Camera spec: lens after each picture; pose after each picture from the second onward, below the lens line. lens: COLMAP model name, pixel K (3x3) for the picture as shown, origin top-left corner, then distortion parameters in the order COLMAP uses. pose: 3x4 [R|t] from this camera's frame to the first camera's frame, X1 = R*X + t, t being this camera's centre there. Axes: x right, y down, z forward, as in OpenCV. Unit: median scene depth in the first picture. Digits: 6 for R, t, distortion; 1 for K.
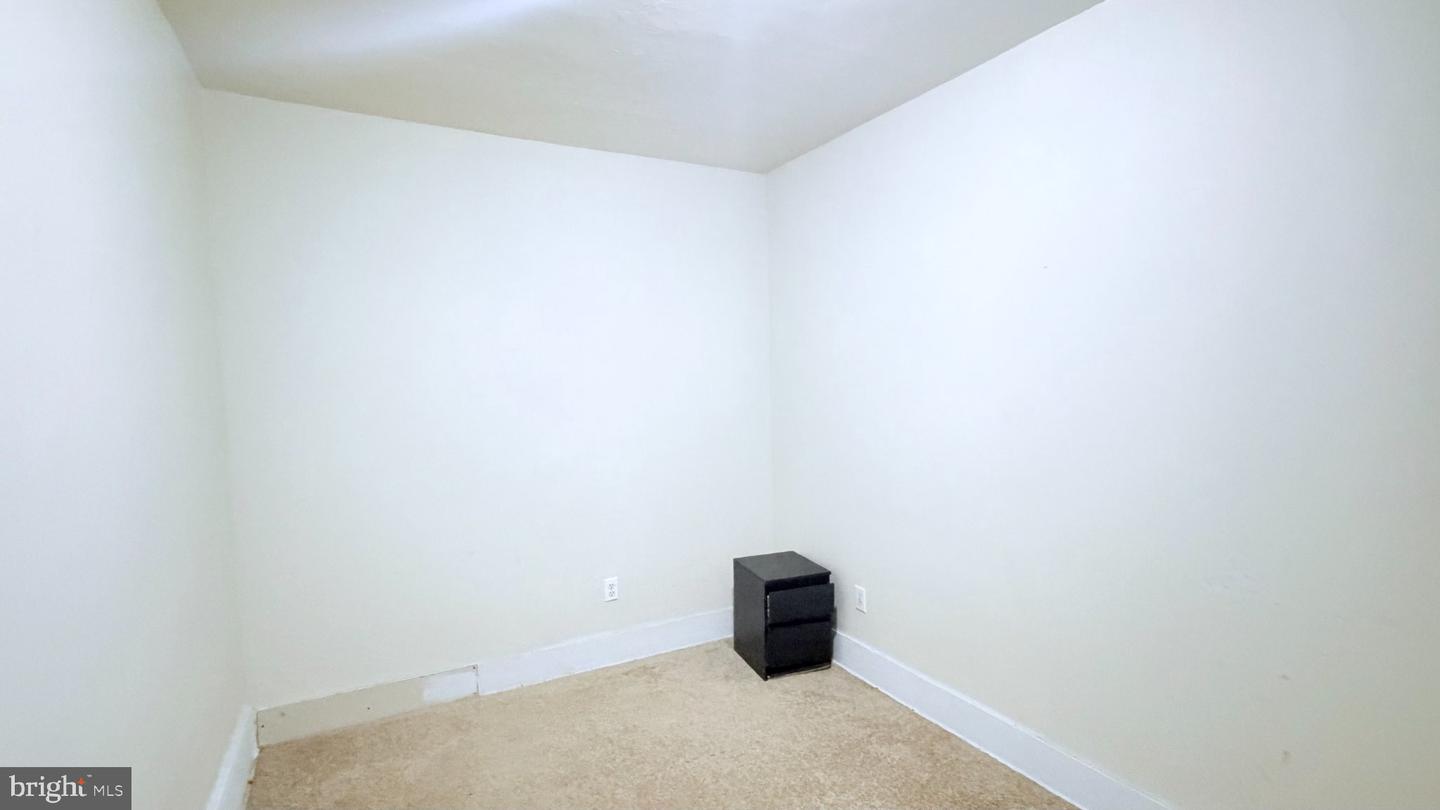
lens RADIAL K [[667.6, 0, 706.5], [0, 667.6, 402.8], [0, 0, 1]] dist [0.001010, 0.000844]
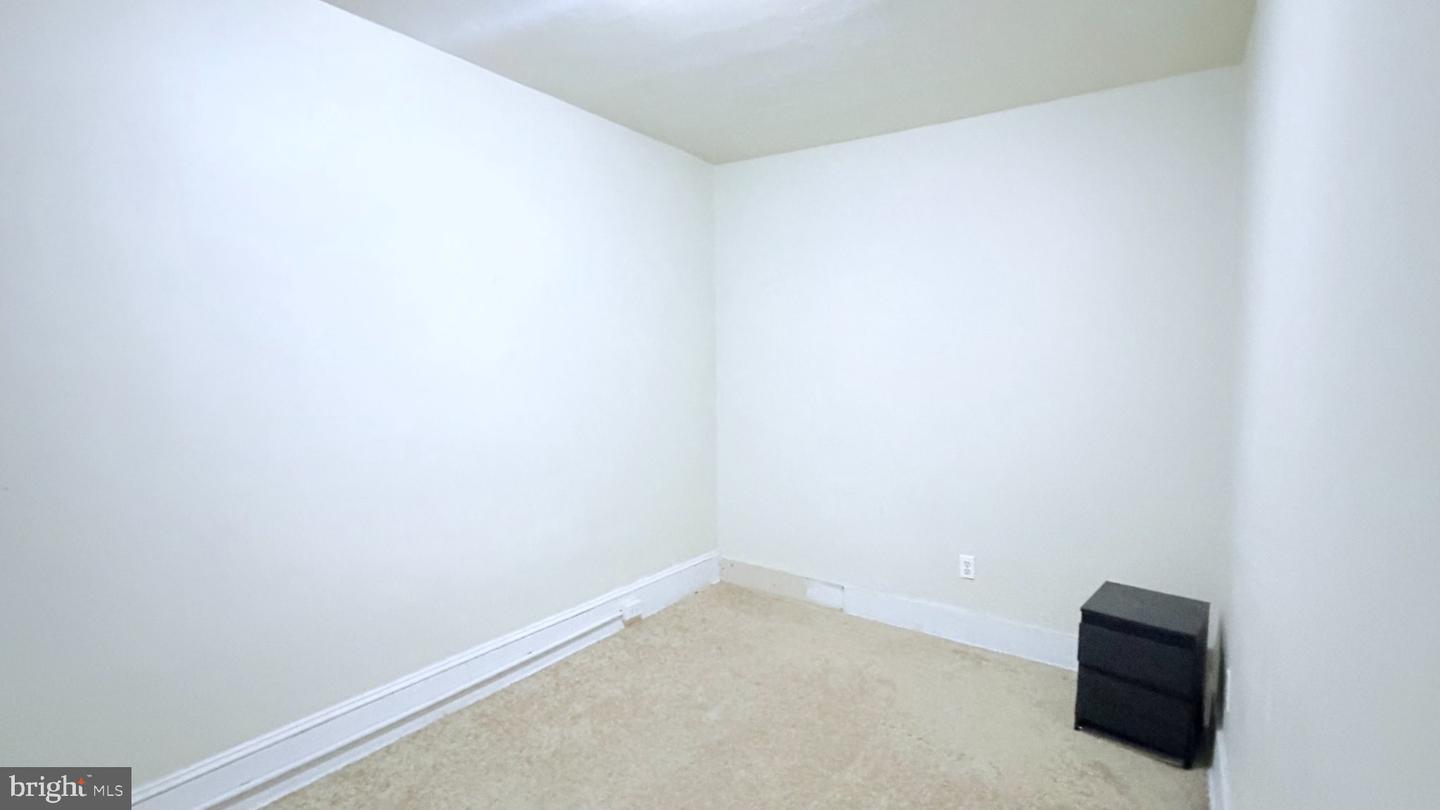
lens RADIAL K [[667.6, 0, 719.5], [0, 667.6, 401.7], [0, 0, 1]] dist [0.001010, 0.000844]
pose [[0.433620, 0.084551, -0.897120, 0.612045], [-0.055715, 0.996199, 0.066960, -0.008853], [0.899372, 0.020948, 0.436682, 0.261163]]
